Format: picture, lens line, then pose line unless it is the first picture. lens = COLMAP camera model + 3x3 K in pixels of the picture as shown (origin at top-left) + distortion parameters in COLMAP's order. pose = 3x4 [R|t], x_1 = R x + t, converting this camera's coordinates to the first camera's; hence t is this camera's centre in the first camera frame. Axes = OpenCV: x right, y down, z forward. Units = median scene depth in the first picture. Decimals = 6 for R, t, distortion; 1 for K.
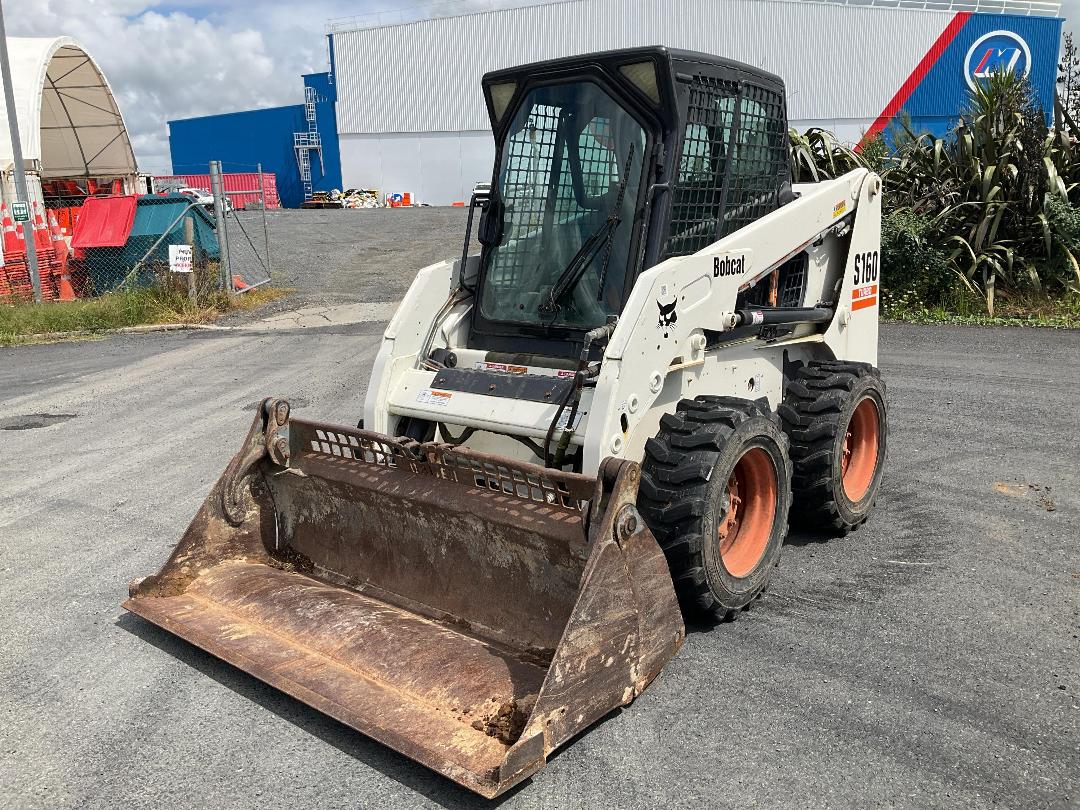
lens RADIAL K [[892.7, 0, 533.6], [0, 892.7, 405.8], [0, 0, 1]] dist [0.058690, -0.109011]
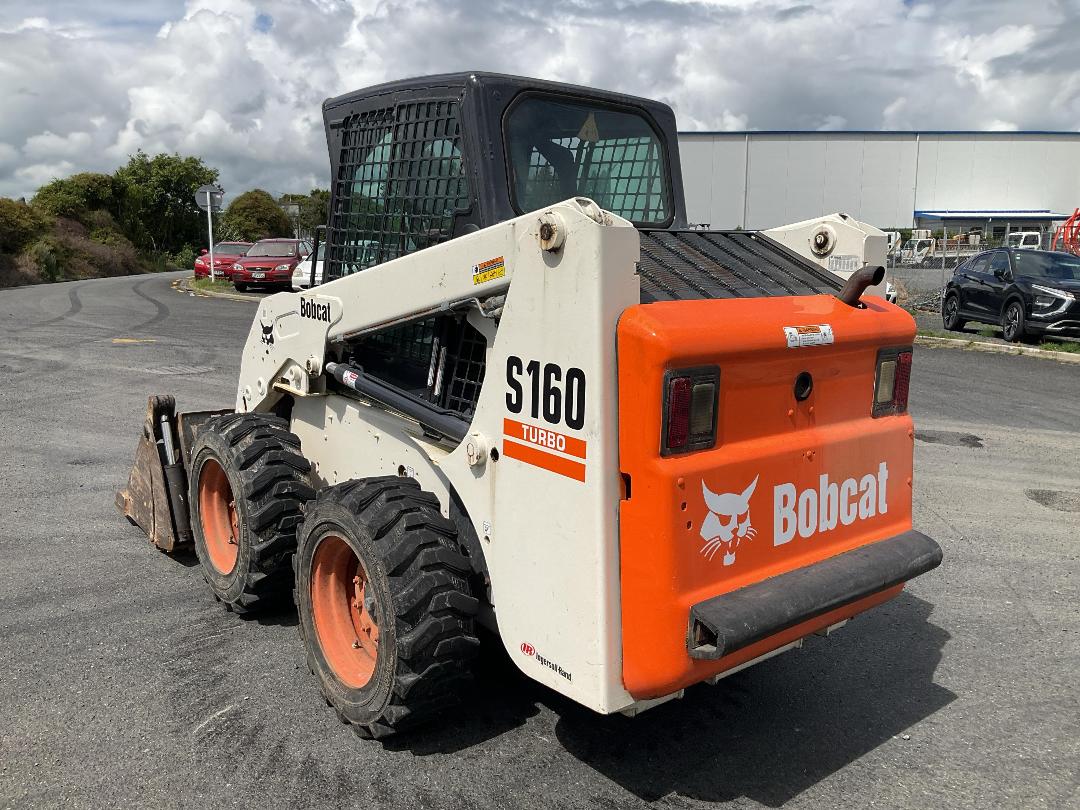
lens RADIAL K [[892.7, 0, 533.6], [0, 892.7, 405.8], [0, 0, 1]] dist [0.058690, -0.109011]
pose [[-0.205914, 0.204294, -0.957008, 0.319711], [-0.226551, 0.941444, 0.249717, -0.101129], [0.951984, 0.268232, -0.147574, 0.398635]]
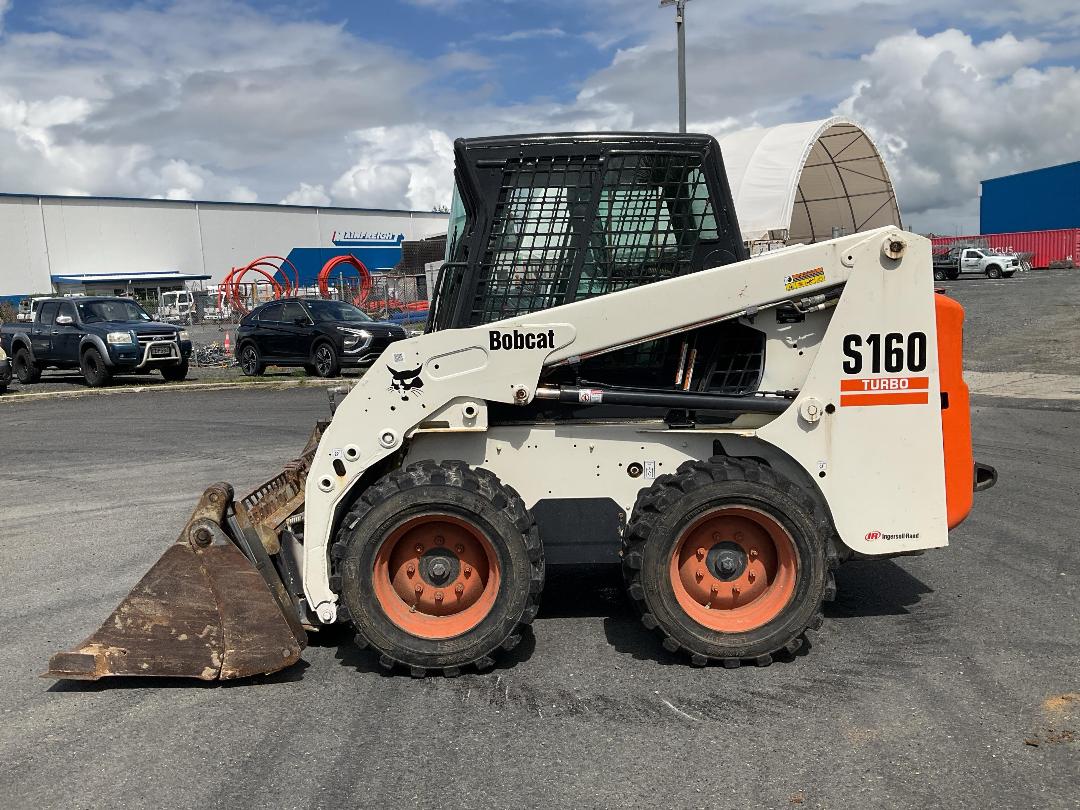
lens RADIAL K [[892.7, 0, 533.6], [0, 892.7, 405.8], [0, 0, 1]] dist [0.058690, -0.109011]
pose [[0.650059, 0.098735, -0.753442, 0.281948], [-0.147067, 0.989123, 0.002732, -0.025029], [0.745517, 0.109031, 0.657509, 0.102799]]
